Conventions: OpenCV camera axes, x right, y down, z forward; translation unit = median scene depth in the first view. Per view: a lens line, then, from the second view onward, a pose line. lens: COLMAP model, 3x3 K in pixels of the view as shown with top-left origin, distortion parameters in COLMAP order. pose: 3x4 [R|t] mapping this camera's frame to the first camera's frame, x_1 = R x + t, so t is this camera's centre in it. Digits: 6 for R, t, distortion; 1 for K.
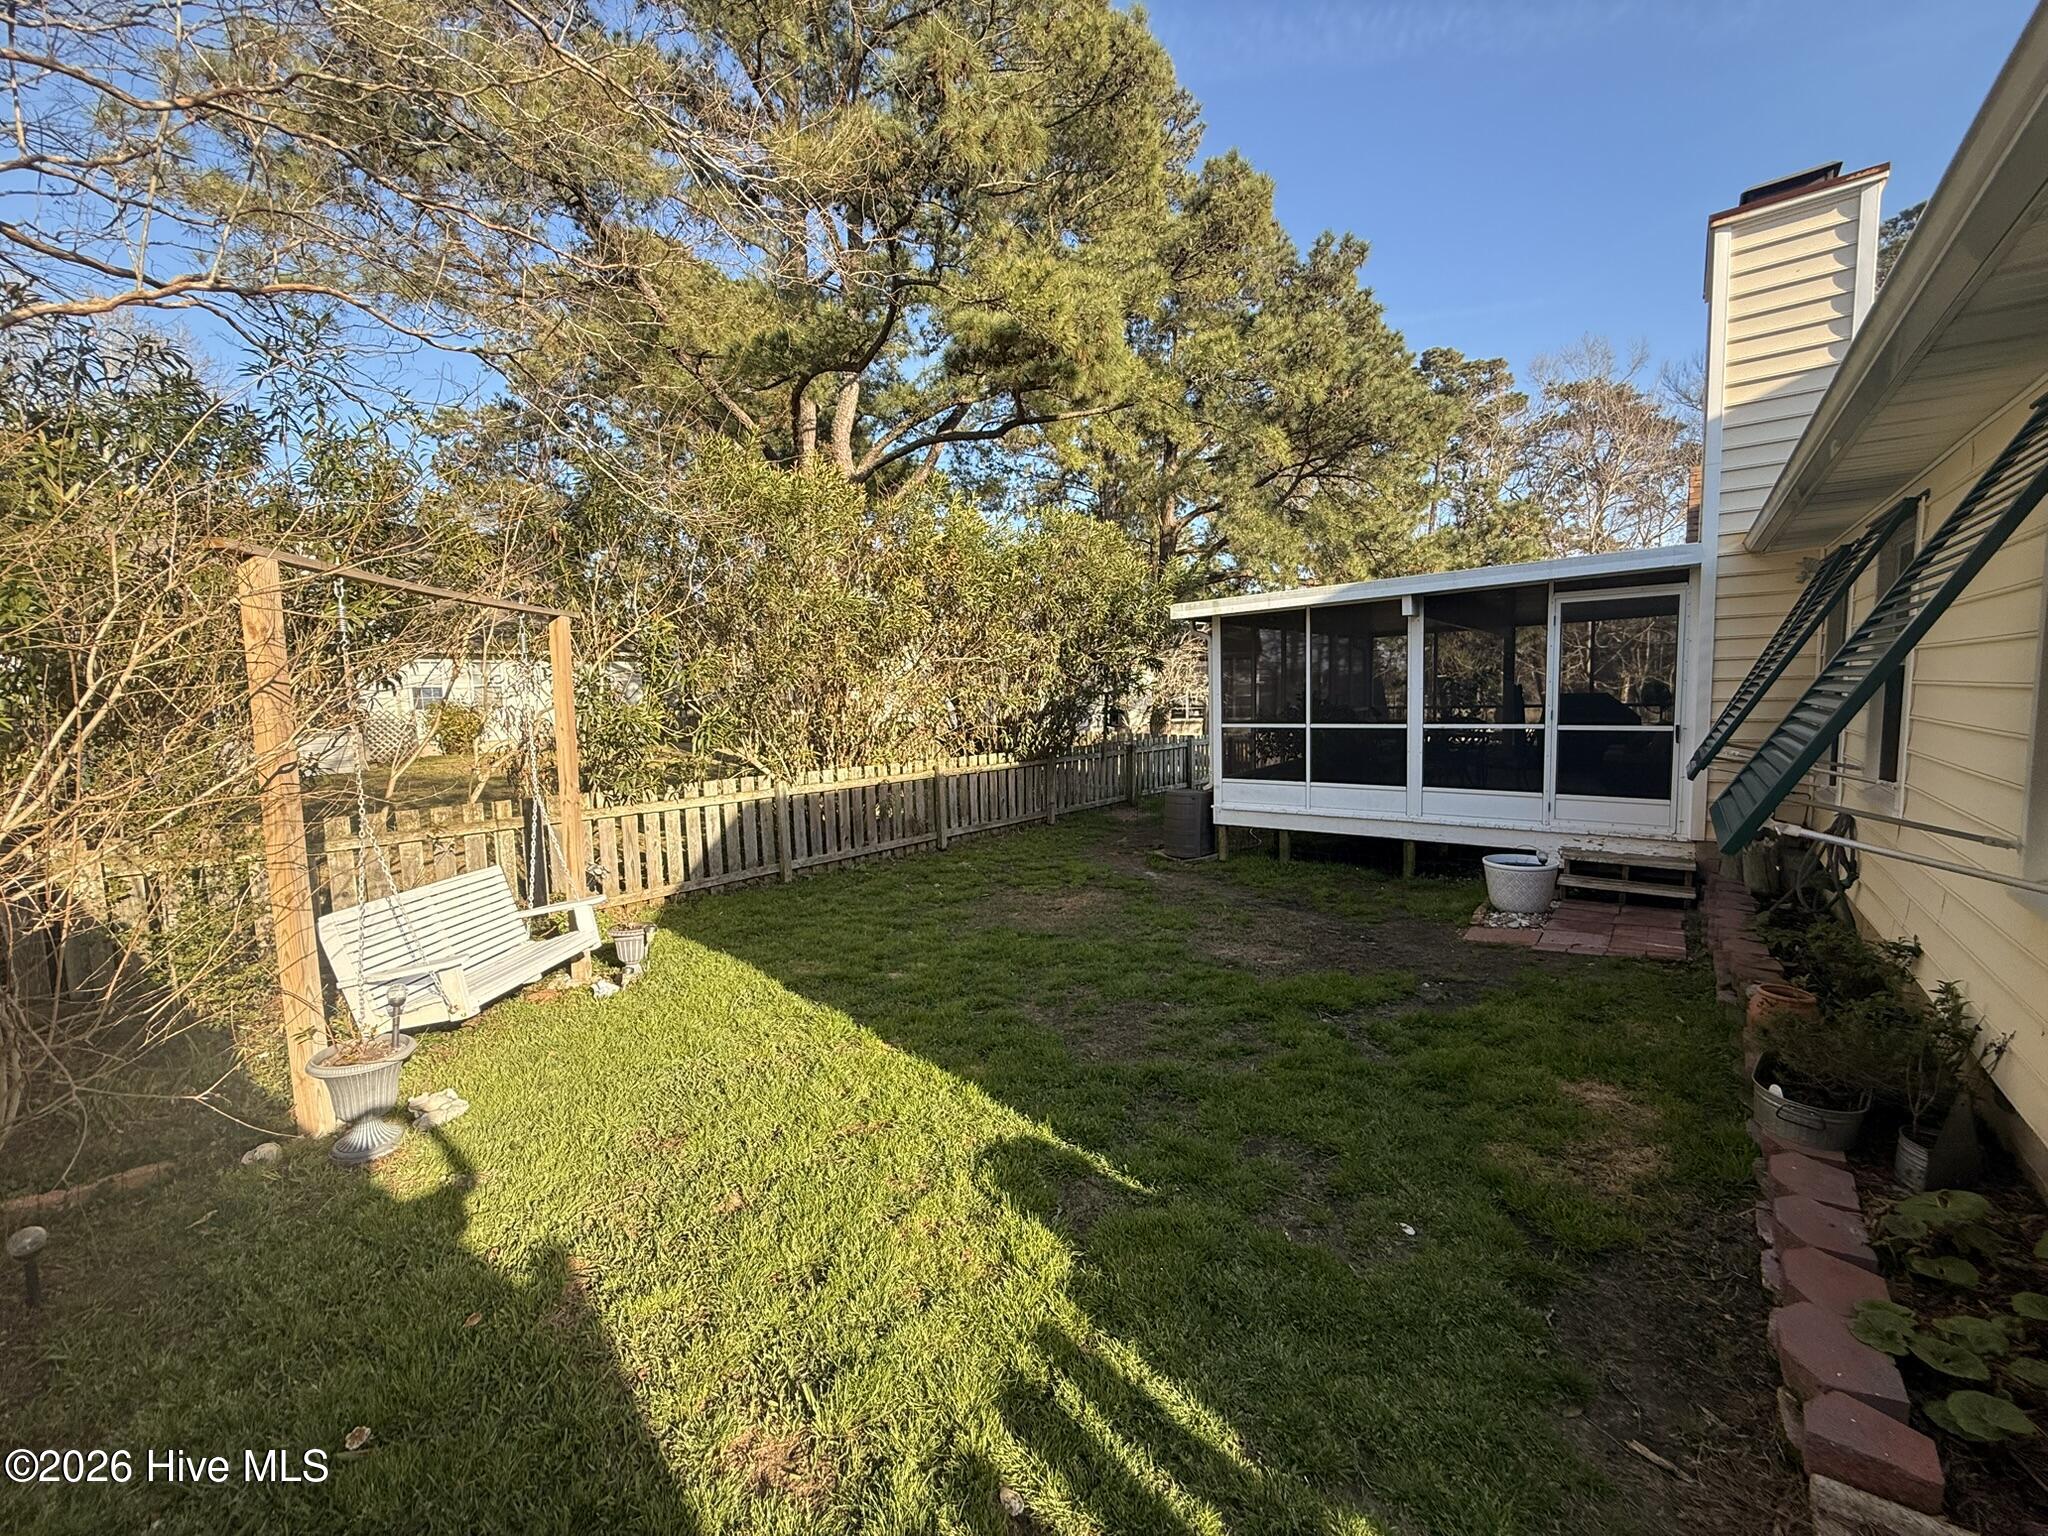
lens RADIAL K [[819.6, 0, 1011.2], [0, 819.6, 763.7], [0, 0, 1]] dist [-0.005336, 0.002070]
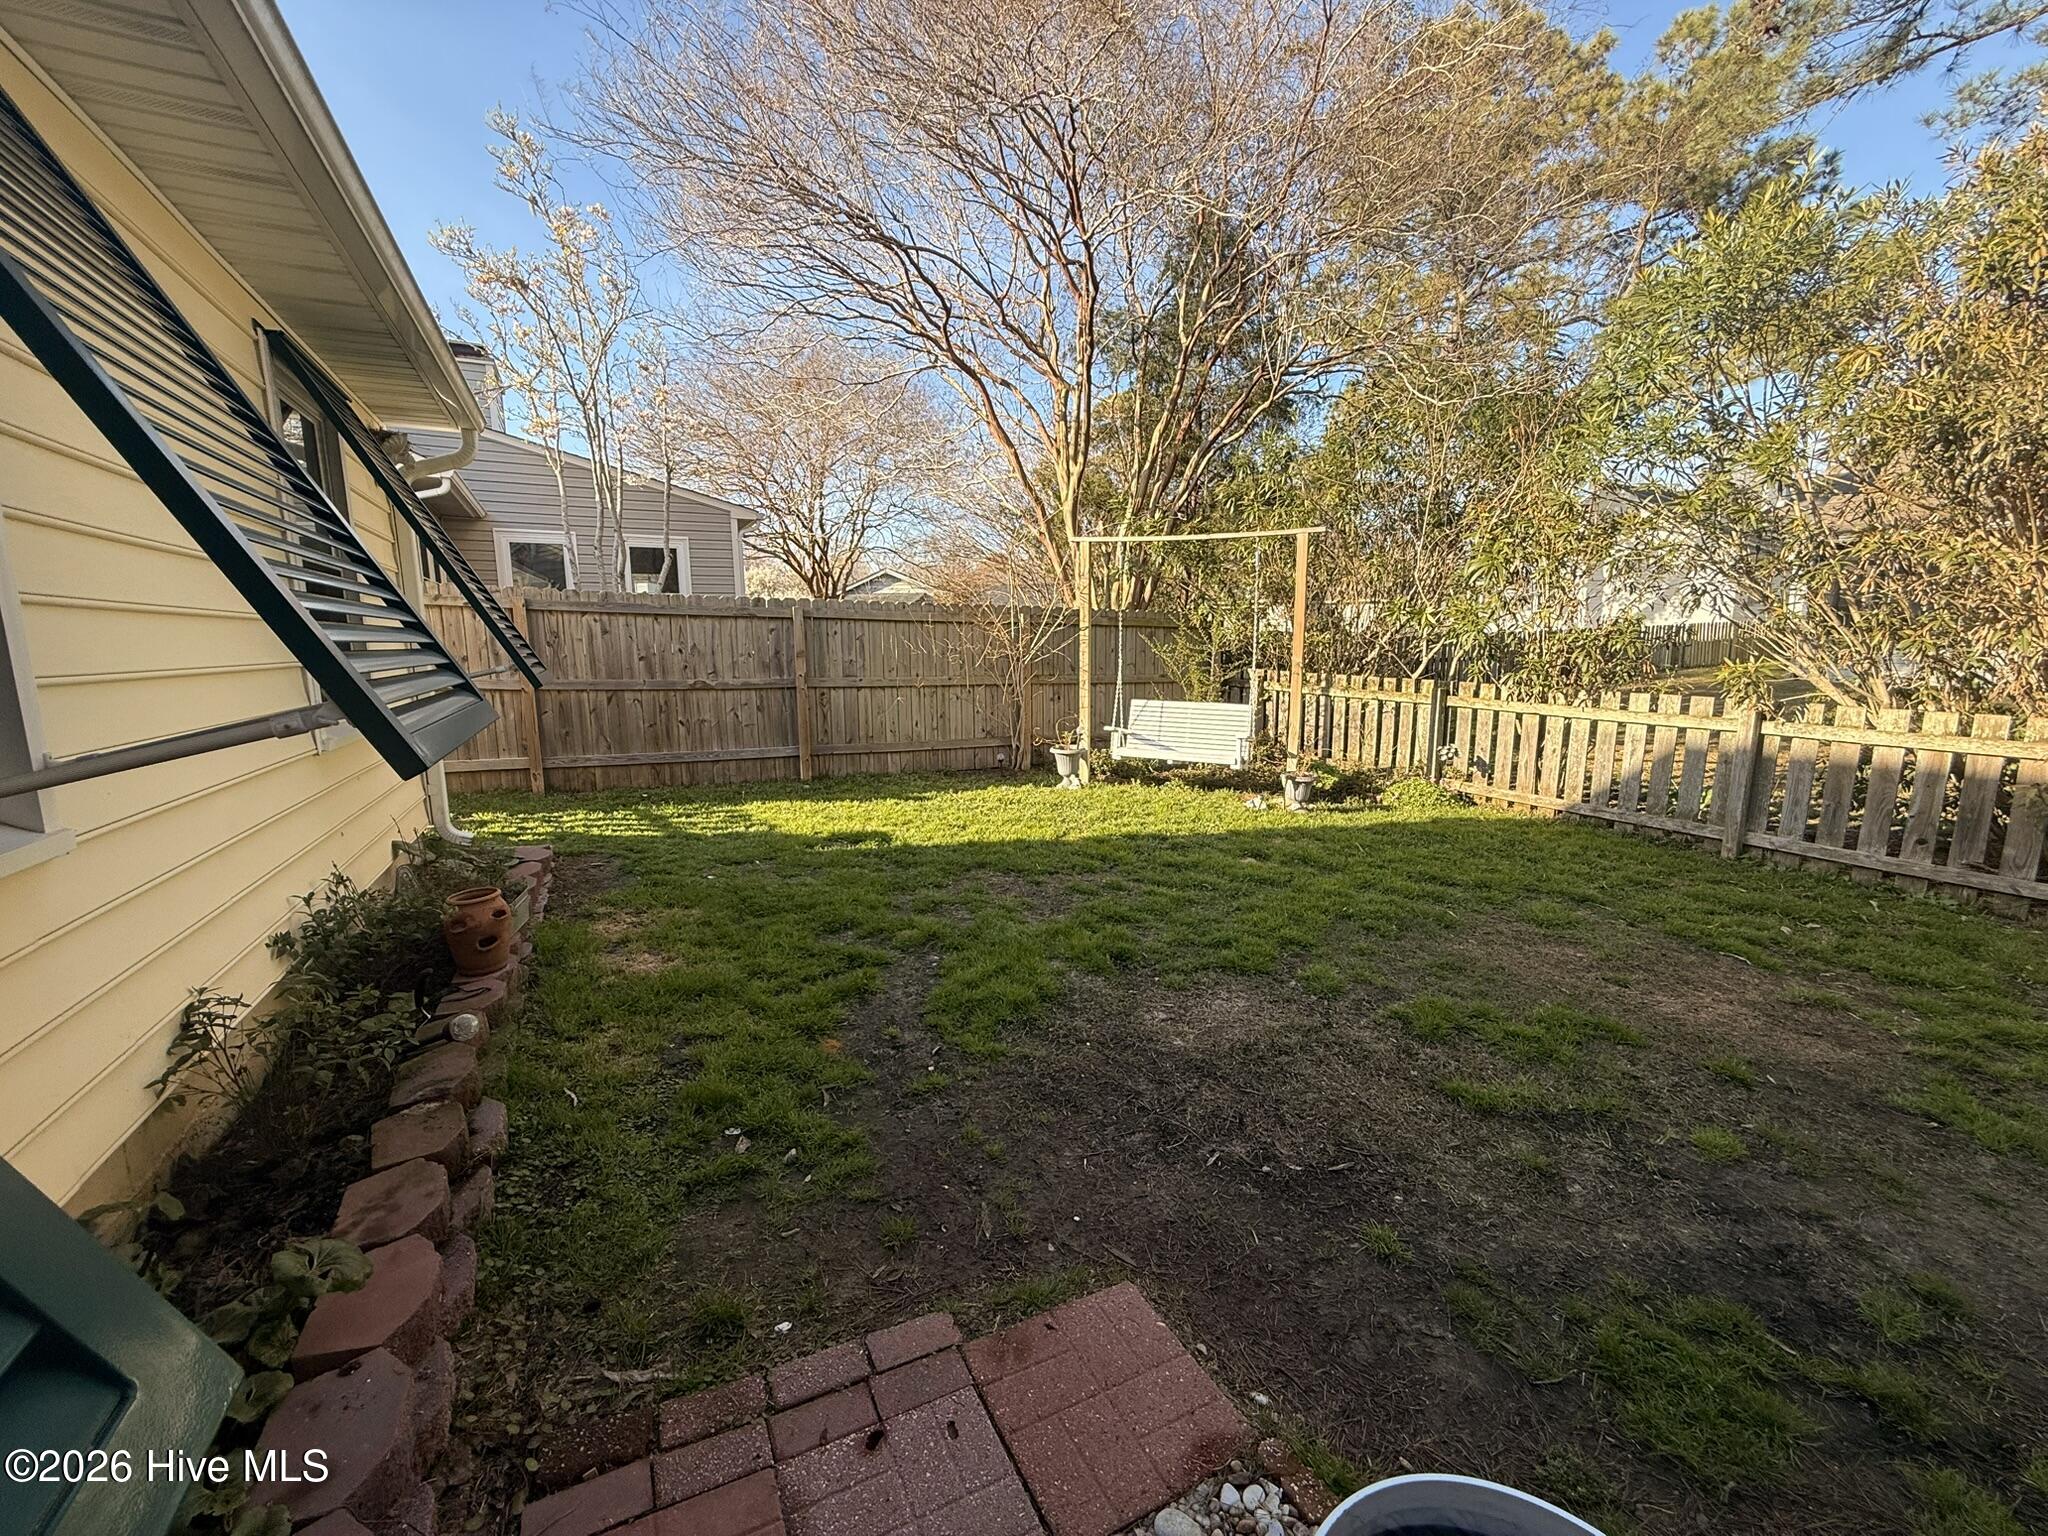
lens RADIAL K [[819.6, 0, 1028.2], [0, 819.6, 768.8], [0, 0, 1]] dist [-0.005336, 0.002070]
pose [[-0.399922, 0.178407, -0.899018, 0.710431], [-0.056333, 0.974234, 0.218393, -0.056228], [0.914816, 0.137985, -0.379567, 0.903187]]
